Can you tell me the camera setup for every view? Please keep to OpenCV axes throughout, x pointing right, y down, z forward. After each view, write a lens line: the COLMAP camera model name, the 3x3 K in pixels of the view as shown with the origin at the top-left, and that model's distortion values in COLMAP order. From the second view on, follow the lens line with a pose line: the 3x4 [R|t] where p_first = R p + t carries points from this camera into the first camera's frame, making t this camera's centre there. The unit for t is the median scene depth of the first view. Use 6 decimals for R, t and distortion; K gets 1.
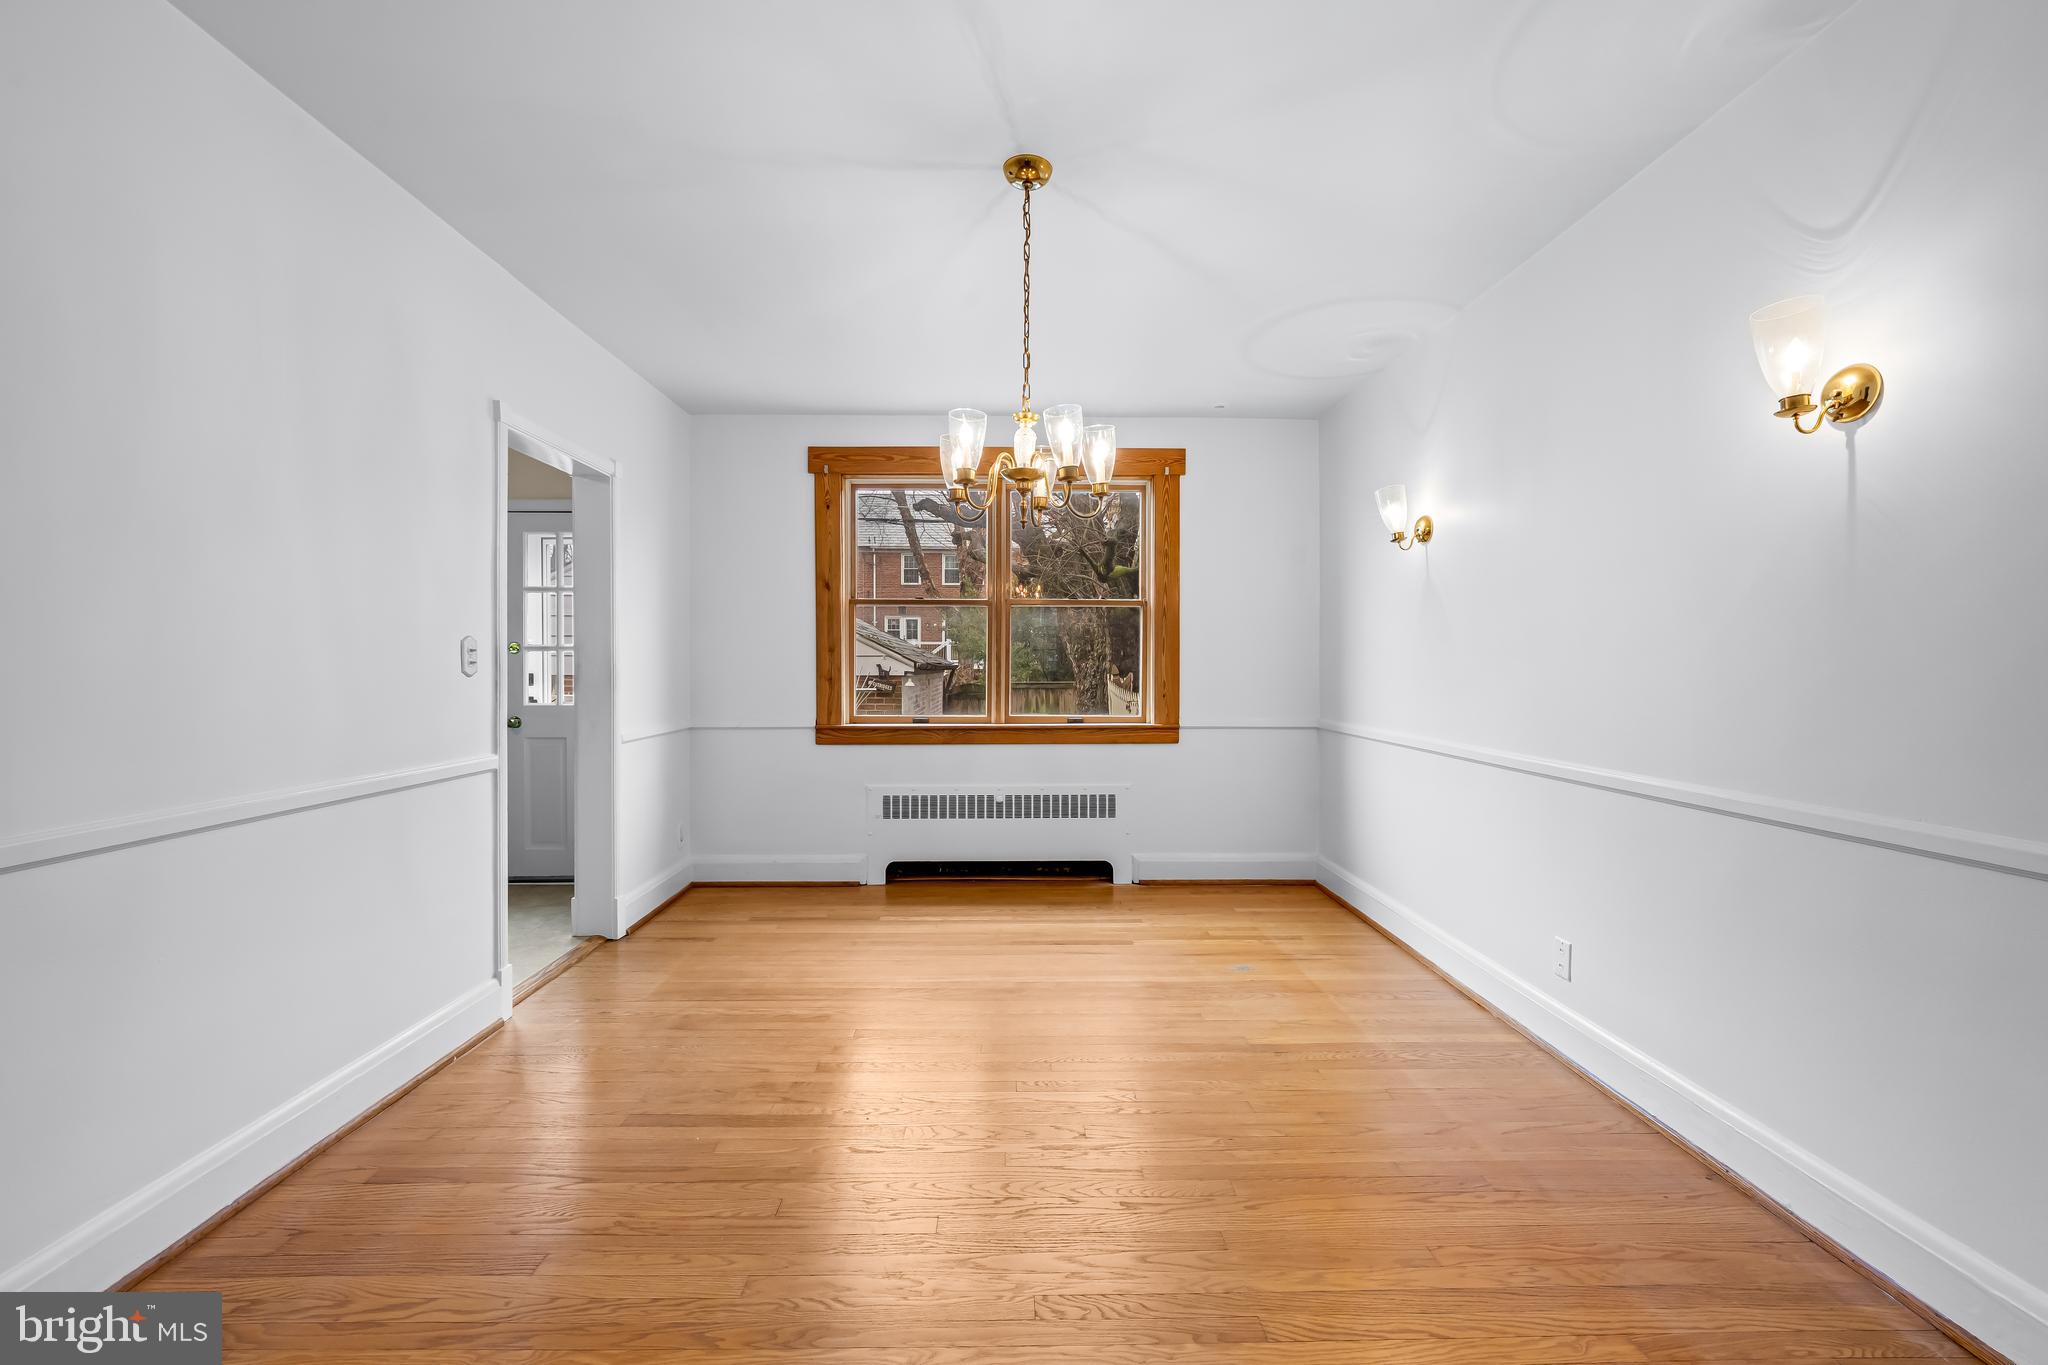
lens RADIAL K [[820.8, 0, 1024.2], [0, 820.8, 671.4], [0, 0, 1]] dist [-0.007840, 0.000067]
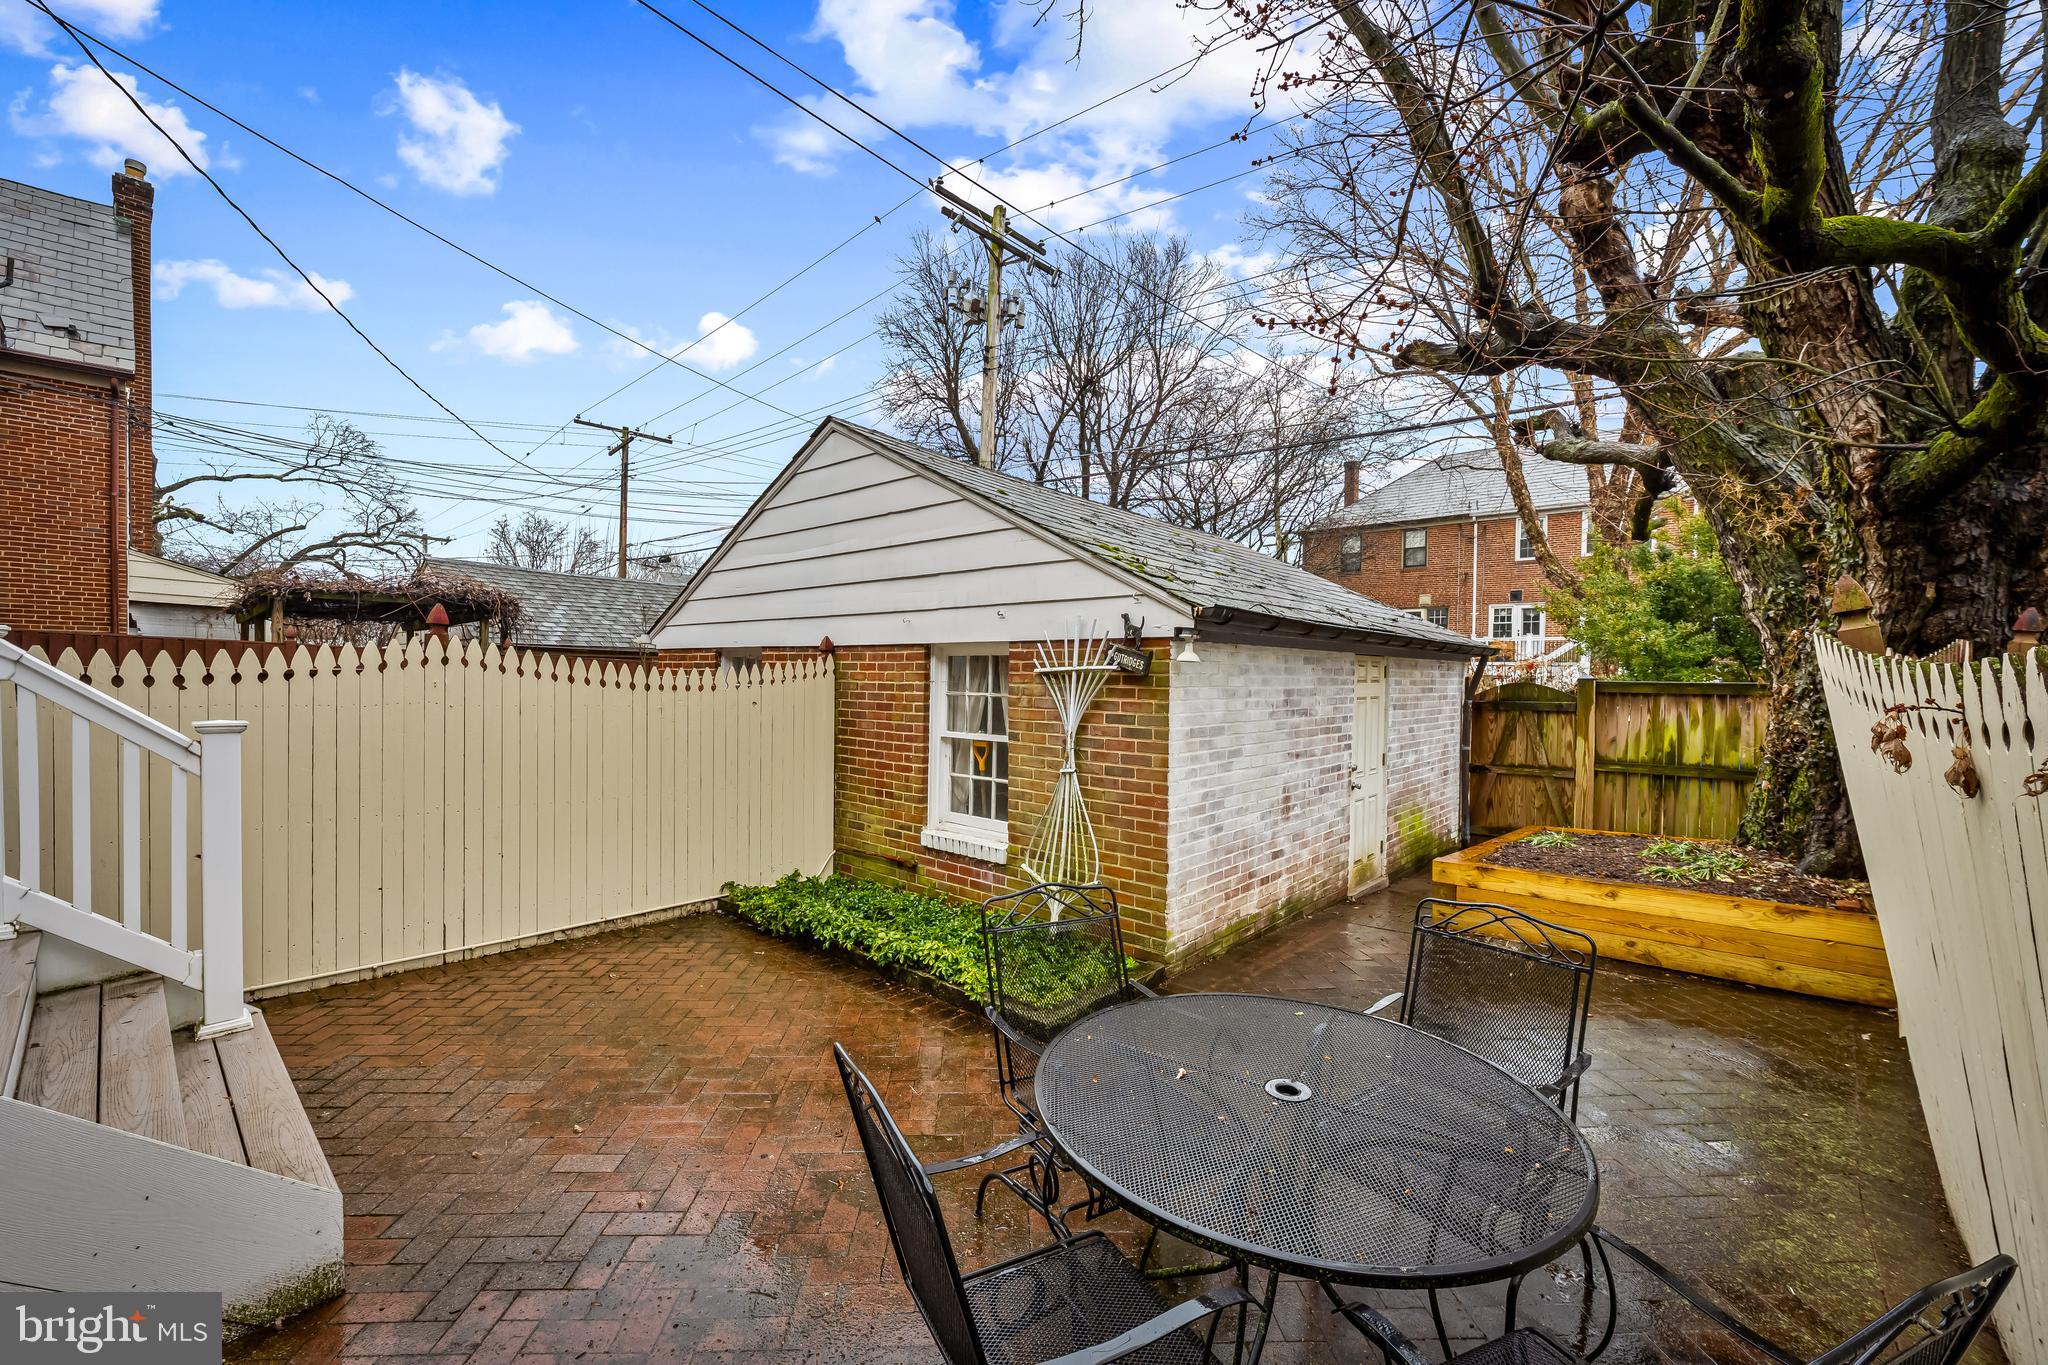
lens RADIAL K [[820.8, 0, 1016.8], [0, 820.8, 688.0], [0, 0, 1]] dist [-0.007840, 0.000067]
pose [[0.737646, 0.021258, -0.674853, 0.066439], [-0.016406, 0.999773, 0.013559, 0.021063], [0.674988, 0.001070, 0.737828, 0.475936]]
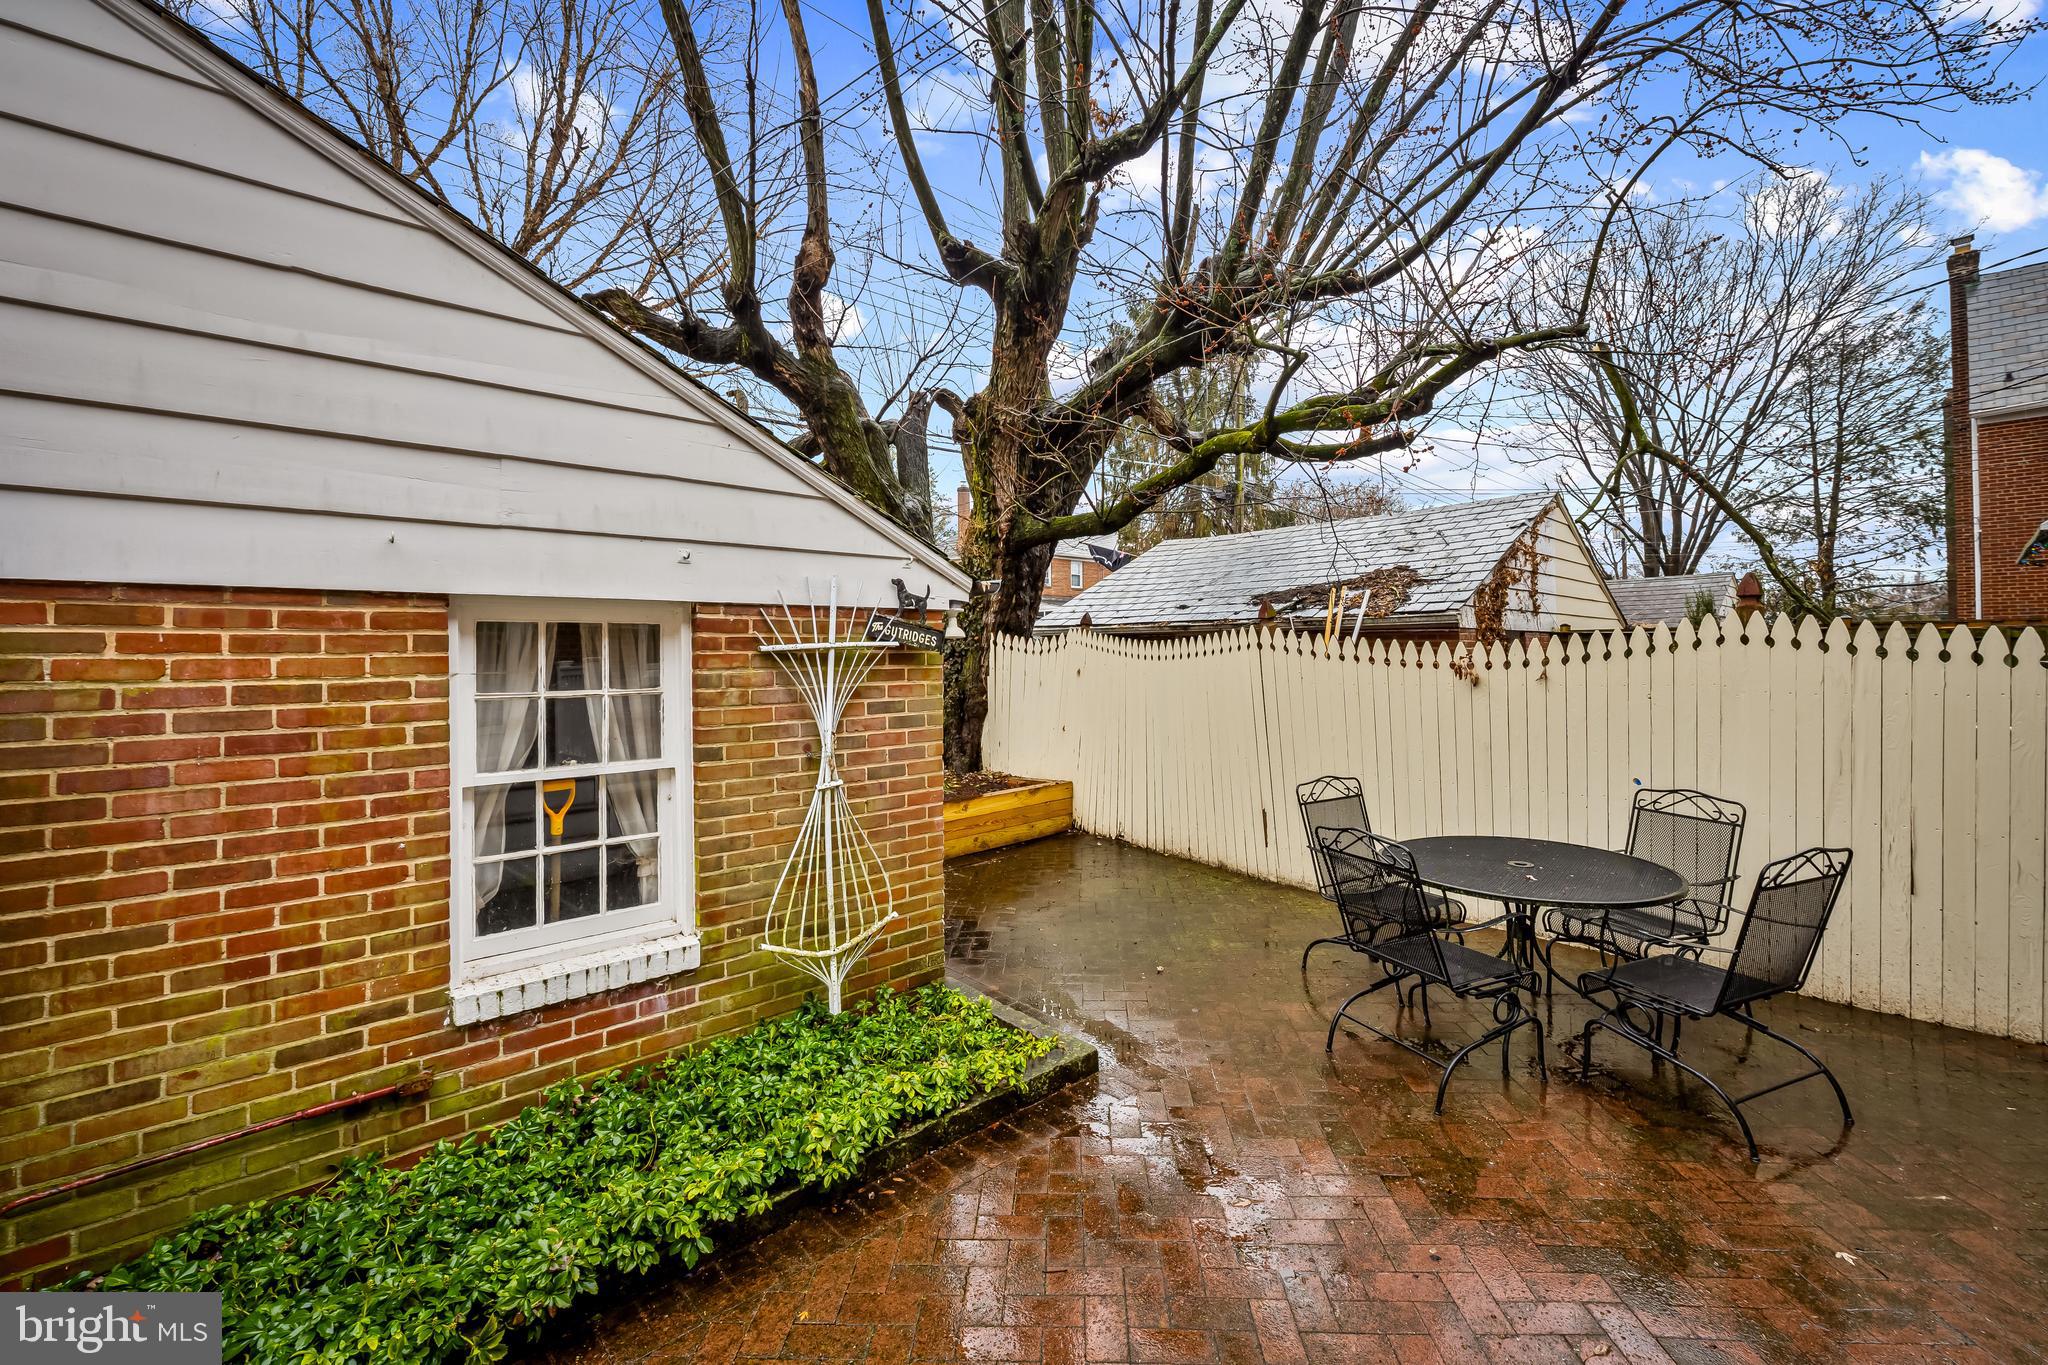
lens RADIAL K [[820.8, 0, 1053.7], [0, 820.8, 639.2], [0, 0, 1]] dist [-0.007840, 0.000067]
pose [[0.739160, 0.006401, 0.673499, -0.289543], [0.007990, 0.999801, -0.018271, 0.020341], [-0.673482, 0.018886, 0.738962, 0.513541]]
